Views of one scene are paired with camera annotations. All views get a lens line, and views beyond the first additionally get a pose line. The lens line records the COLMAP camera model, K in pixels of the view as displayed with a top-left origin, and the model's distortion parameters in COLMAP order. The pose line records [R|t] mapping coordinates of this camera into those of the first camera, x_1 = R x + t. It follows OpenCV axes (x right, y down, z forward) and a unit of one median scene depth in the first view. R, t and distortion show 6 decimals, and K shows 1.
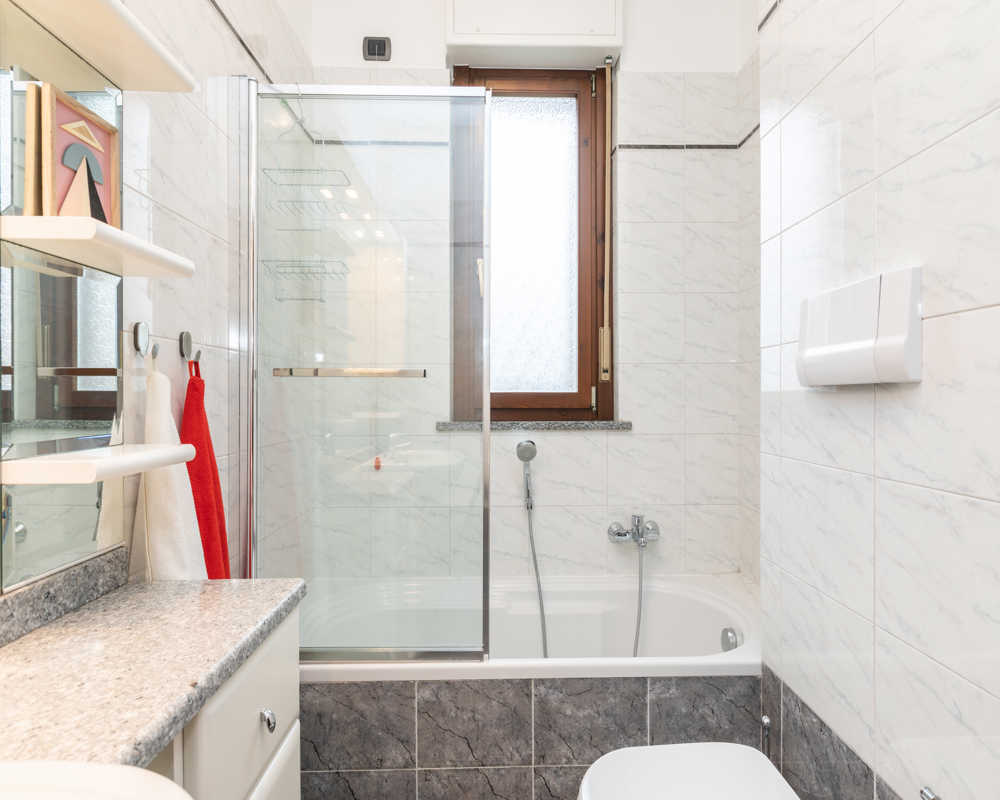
lens RADIAL K [[509.5, 0, 495.7], [0, 509.5, 396.7], [0, 0, 1]] dist [-0.002518, -0.000603]
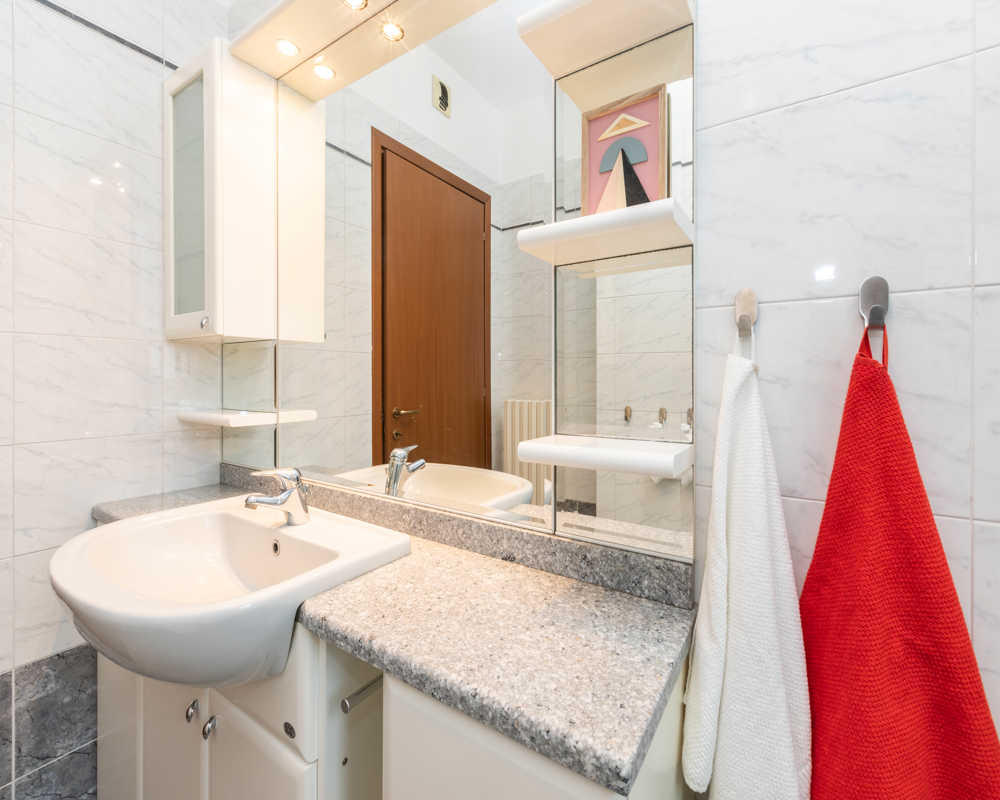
lens RADIAL K [[454.1, 0, 520.3], [0, 454.1, 378.6], [0, 0, 1]] dist [0.002130, -0.002580]
pose [[-0.539815, -0.004922, -0.841770, 0.036727], [-0.012454, 0.999920, 0.002140, -0.008078], [0.841692, 0.011639, -0.539833, 0.818683]]
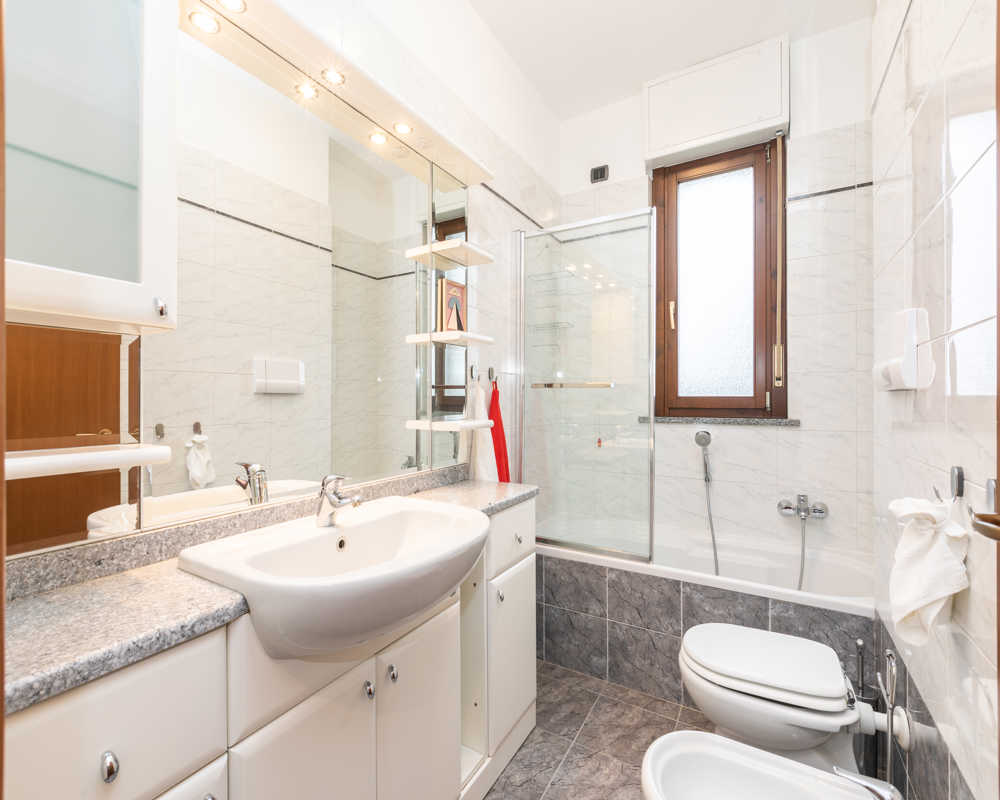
lens RADIAL K [[454.1, 0, 504.2], [0, 454.1, 397.0], [0, 0, 1]] dist [0.002130, -0.002580]
pose [[0.858607, -0.001896, -0.512632, 0.327660], [-0.002093, 0.999972, -0.007205, 0.005132], [0.512631, 0.007259, 0.858578, -0.479224]]
